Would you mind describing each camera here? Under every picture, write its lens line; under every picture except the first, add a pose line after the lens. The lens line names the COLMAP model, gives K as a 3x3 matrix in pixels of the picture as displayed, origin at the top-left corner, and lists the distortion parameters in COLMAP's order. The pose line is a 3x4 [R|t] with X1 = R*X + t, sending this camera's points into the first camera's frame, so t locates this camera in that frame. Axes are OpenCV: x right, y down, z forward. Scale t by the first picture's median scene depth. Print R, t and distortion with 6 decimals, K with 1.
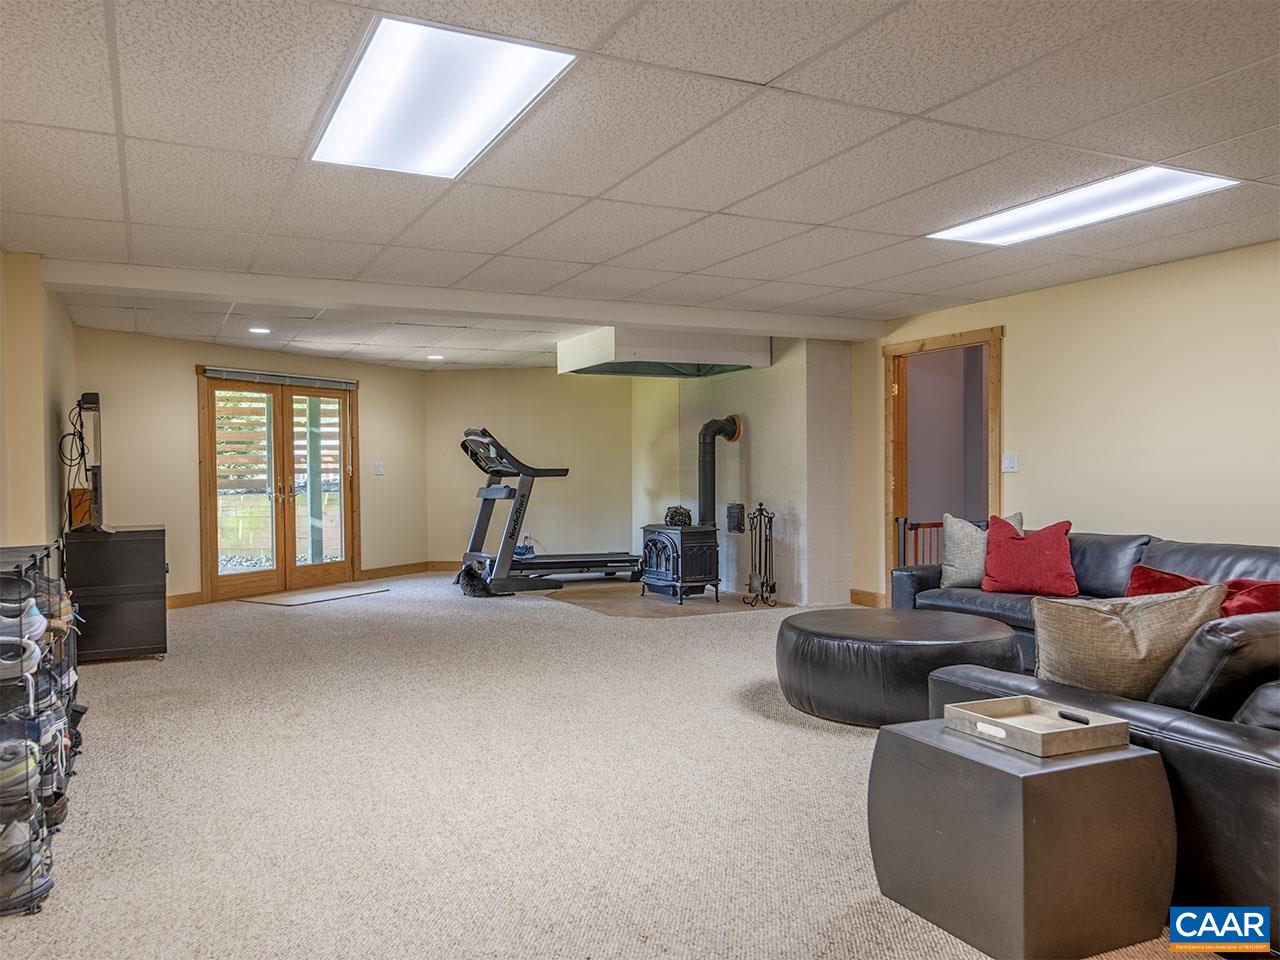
lens RADIAL K [[945.6, 0, 582.2], [0, 945.6, 481.7], [0, 0, 1]] dist [0.008331, 0.003003]
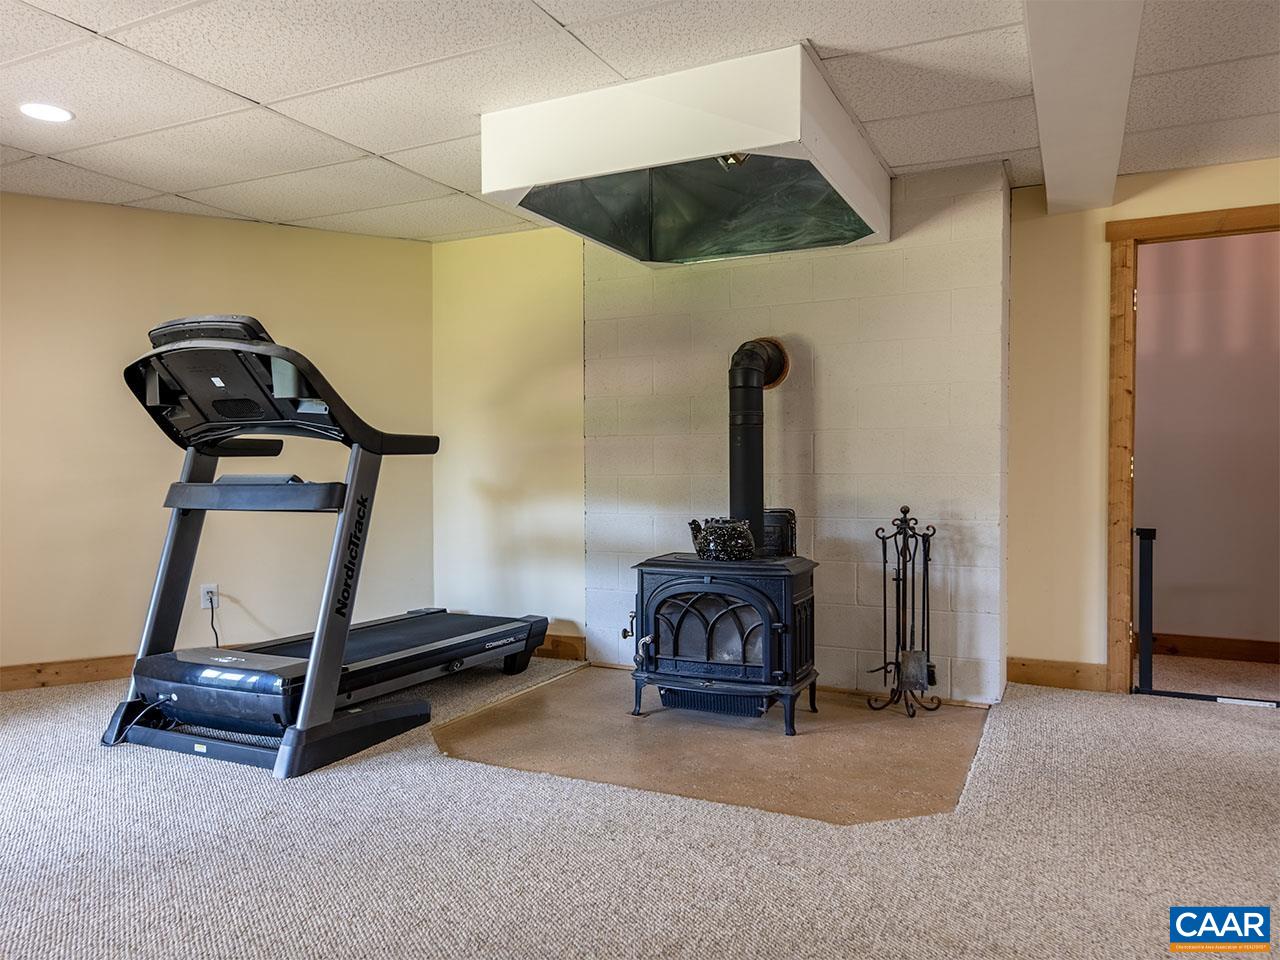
lens RADIAL K [[945.6, 0, 582.2], [0, 945.6, 481.7], [0, 0, 1]] dist [0.008331, 0.003003]
pose [[0.792906, -0.003085, 0.609336, -0.226976], [0.004015, 0.999992, -0.000161, 0.007387], [-0.609331, 0.002574, 0.792912, 0.630958]]
